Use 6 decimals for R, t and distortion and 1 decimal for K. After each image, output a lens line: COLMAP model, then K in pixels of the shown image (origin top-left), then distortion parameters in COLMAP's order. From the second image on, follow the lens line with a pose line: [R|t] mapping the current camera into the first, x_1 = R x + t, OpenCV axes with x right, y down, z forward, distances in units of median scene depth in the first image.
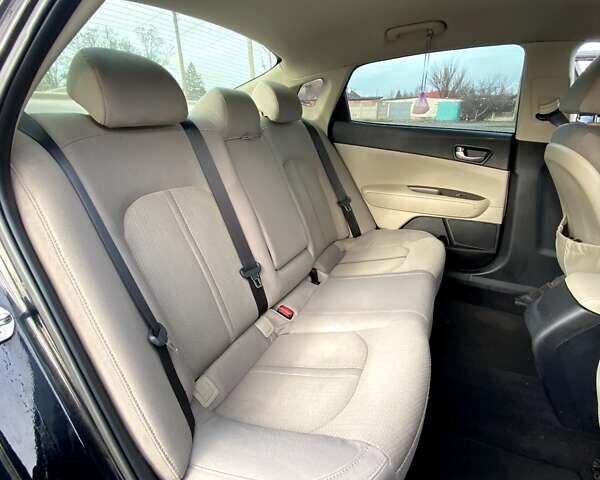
lens RADIAL K [[325.5, 0, 300.0], [0, 325.5, 240.0], [0, 0, 1]] dist [-0.002074, -0.001183]
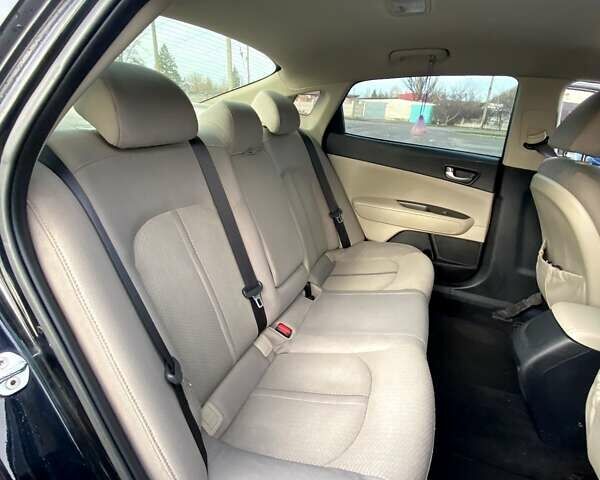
lens RADIAL K [[325.5, 0, 300.0], [0, 325.5, 240.0], [0, 0, 1]] dist [-0.002074, -0.001183]
pose [[0.995426, 0.034872, 0.088944, -0.084639], [-0.036623, 0.999165, 0.018134, -0.068104], [-0.088237, -0.021309, 0.995872, 0.004976]]
